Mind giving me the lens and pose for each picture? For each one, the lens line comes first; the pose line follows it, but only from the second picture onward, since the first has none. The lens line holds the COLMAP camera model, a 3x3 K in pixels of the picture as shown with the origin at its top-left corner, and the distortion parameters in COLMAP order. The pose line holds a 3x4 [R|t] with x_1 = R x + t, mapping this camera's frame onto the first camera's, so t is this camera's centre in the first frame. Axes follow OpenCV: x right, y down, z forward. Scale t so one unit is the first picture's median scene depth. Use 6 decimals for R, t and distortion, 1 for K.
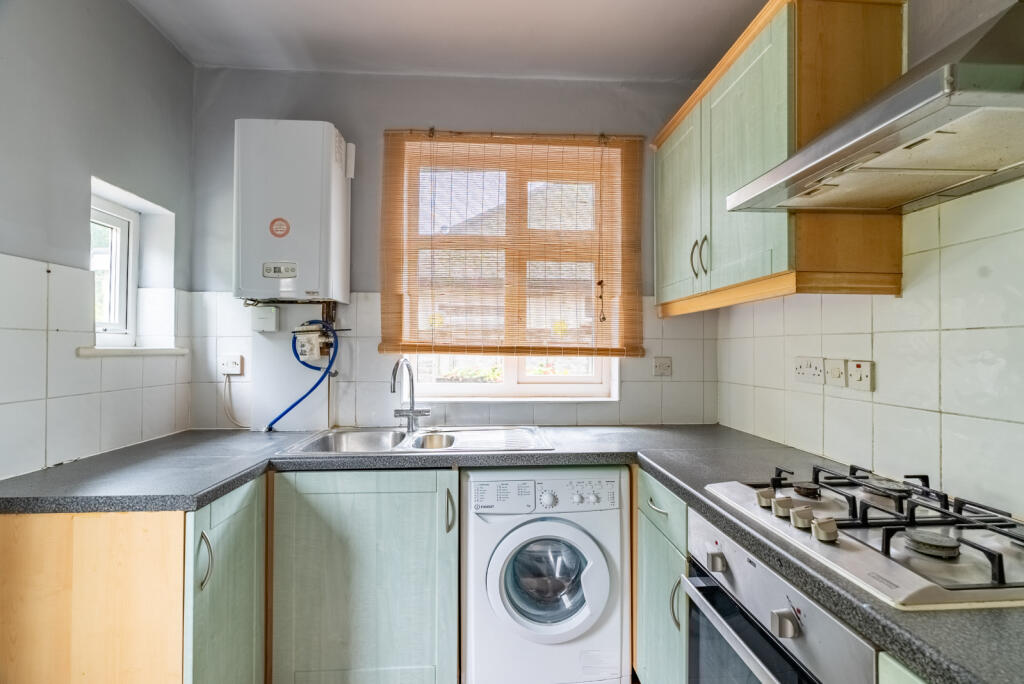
lens RADIAL K [[482.4, 0, 513.4], [0, 482.4, 342.9], [0, 0, 1]] dist [-0.002695, -0.000748]
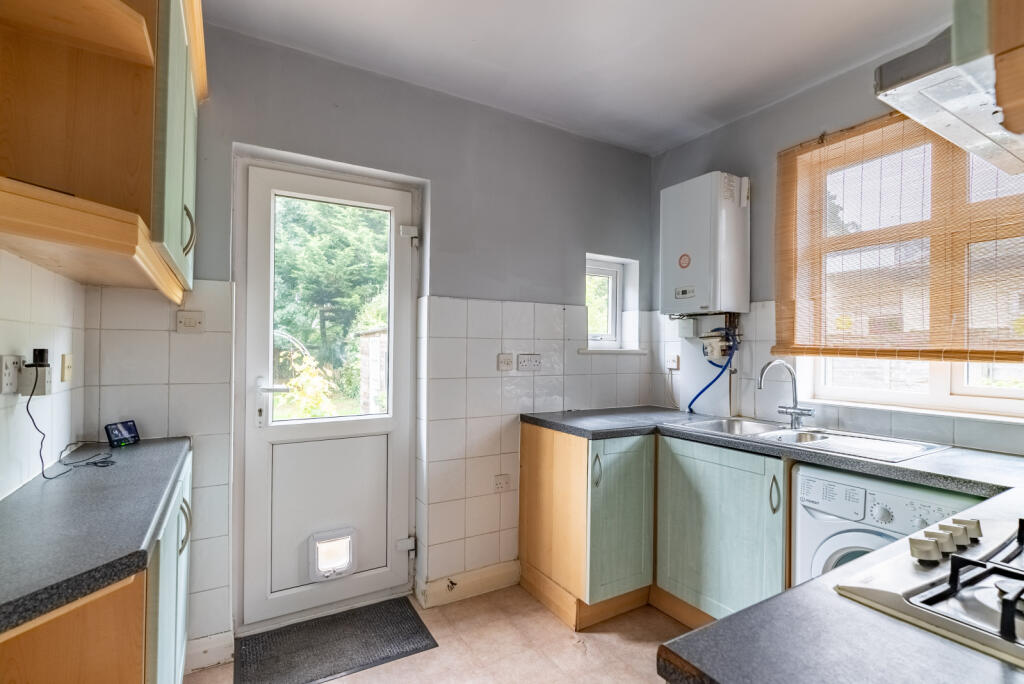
lens RADIAL K [[482.4, 0, 513.5], [0, 482.4, 345.1], [0, 0, 1]] dist [-0.002695, -0.000748]
pose [[0.454482, -0.004361, -0.890745, 0.462890], [0.001926, 0.999990, -0.003912, 0.001675], [0.890754, 0.000062, 0.454486, -0.042298]]
